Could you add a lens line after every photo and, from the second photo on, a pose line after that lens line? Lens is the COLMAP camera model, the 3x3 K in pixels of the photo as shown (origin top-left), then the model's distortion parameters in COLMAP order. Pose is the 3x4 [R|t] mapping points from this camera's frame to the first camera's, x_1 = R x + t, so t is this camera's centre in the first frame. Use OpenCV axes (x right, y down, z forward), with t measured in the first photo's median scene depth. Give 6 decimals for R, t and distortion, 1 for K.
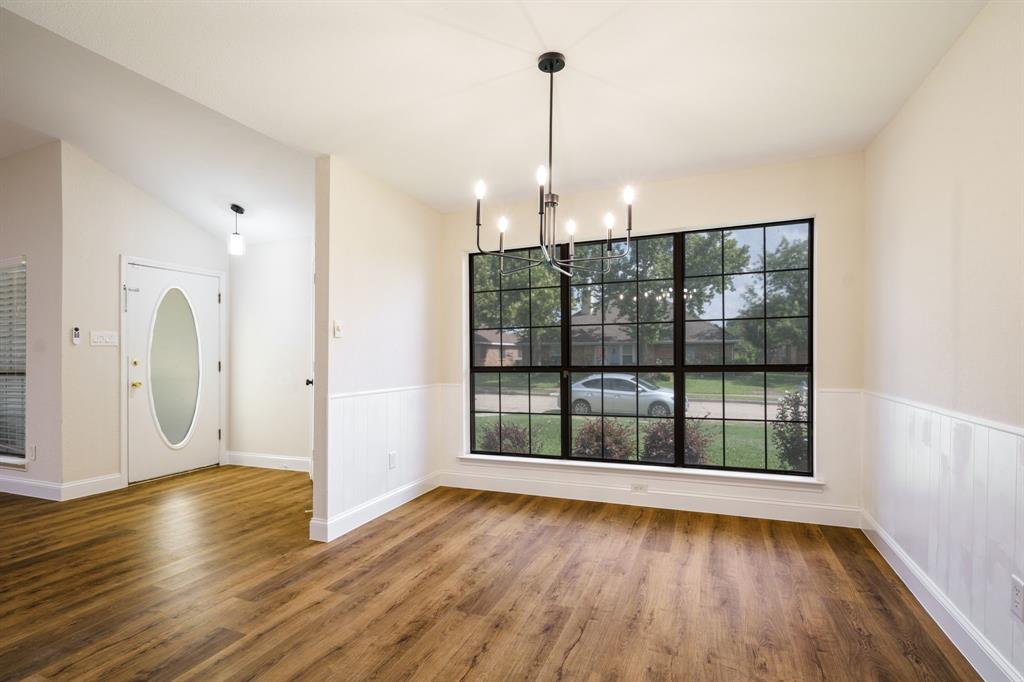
lens RADIAL K [[501.2, 0, 510.3], [0, 501.2, 350.4], [0, 0, 1]] dist [0.003109, 0.000075]
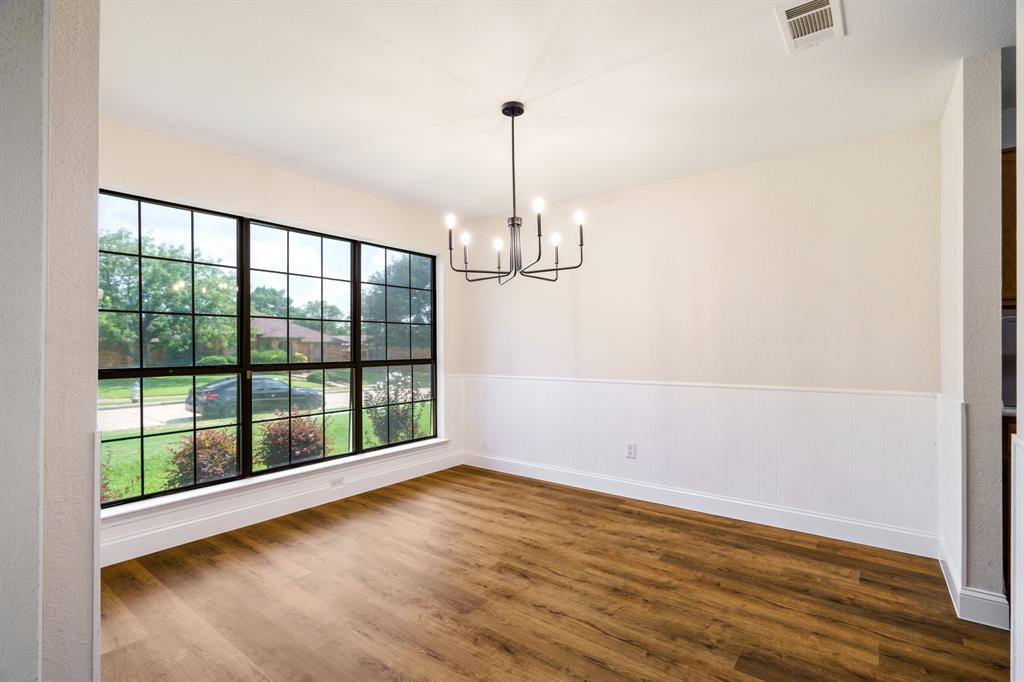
lens RADIAL K [[474.8, 0, 510.2], [0, 474.8, 343.8], [0, 0, 1]] dist [0.003803, 0.000615]
pose [[0.248210, 0.022743, 0.968439, -0.693771], [-0.010455, 0.999729, -0.020799, 0.012509], [-0.968650, -0.004962, 0.248380, 0.493054]]
